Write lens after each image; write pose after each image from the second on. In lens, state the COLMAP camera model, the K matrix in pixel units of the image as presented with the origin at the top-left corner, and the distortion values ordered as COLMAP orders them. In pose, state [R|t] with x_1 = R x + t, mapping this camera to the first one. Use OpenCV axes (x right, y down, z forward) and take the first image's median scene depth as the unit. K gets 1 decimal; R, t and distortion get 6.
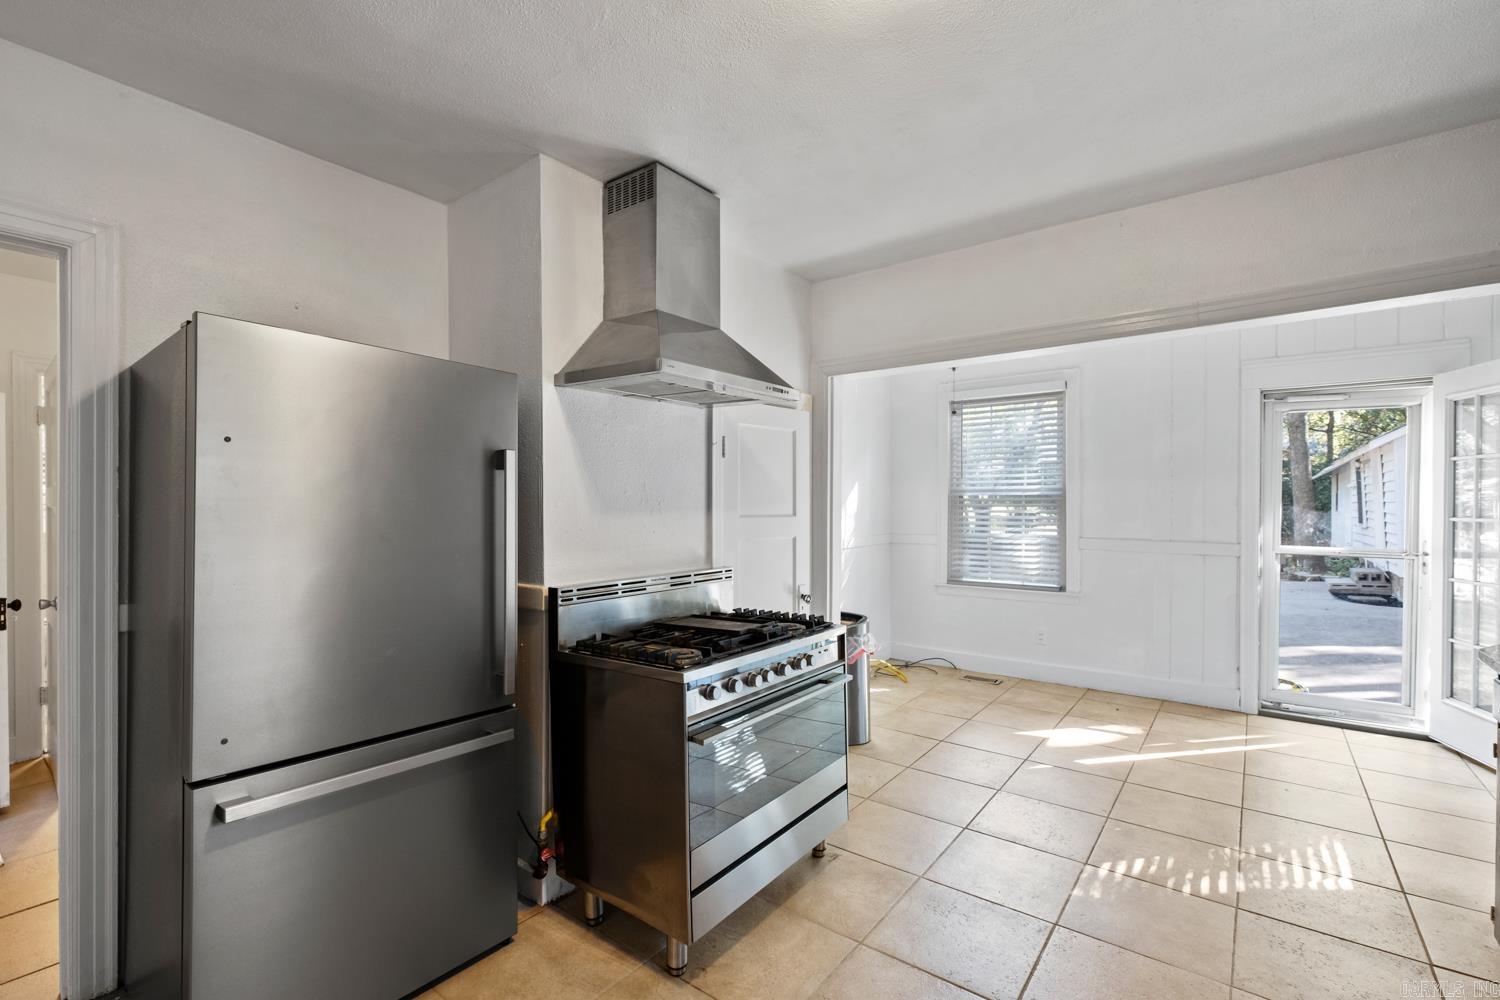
lens RADIAL K [[661.5, 0, 749.4], [0, 661.5, 503.8], [0, 0, 1]] dist [-0.001520, 0.000497]
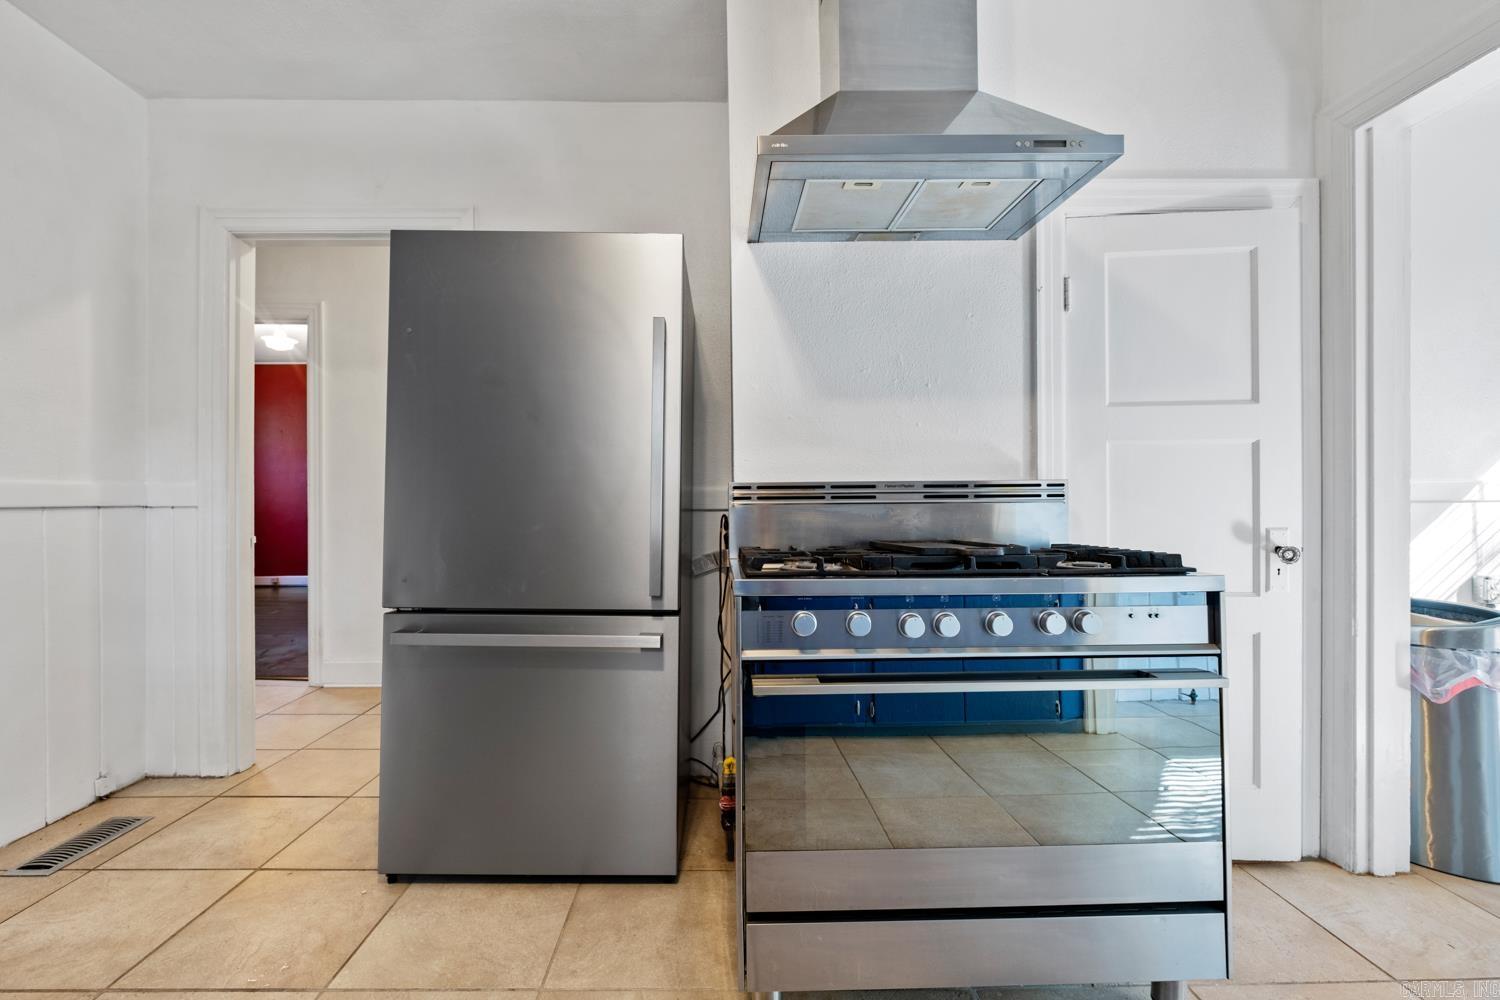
lens RADIAL K [[661.5, 0, 746.6], [0, 661.5, 499.9], [0, 0, 1]] dist [-0.001520, 0.000497]
pose [[0.620307, -0.008574, -0.784312, 0.272949], [0.008183, 0.999957, -0.004460, 0.114212], [0.784316, -0.003651, 0.620351, 0.377129]]
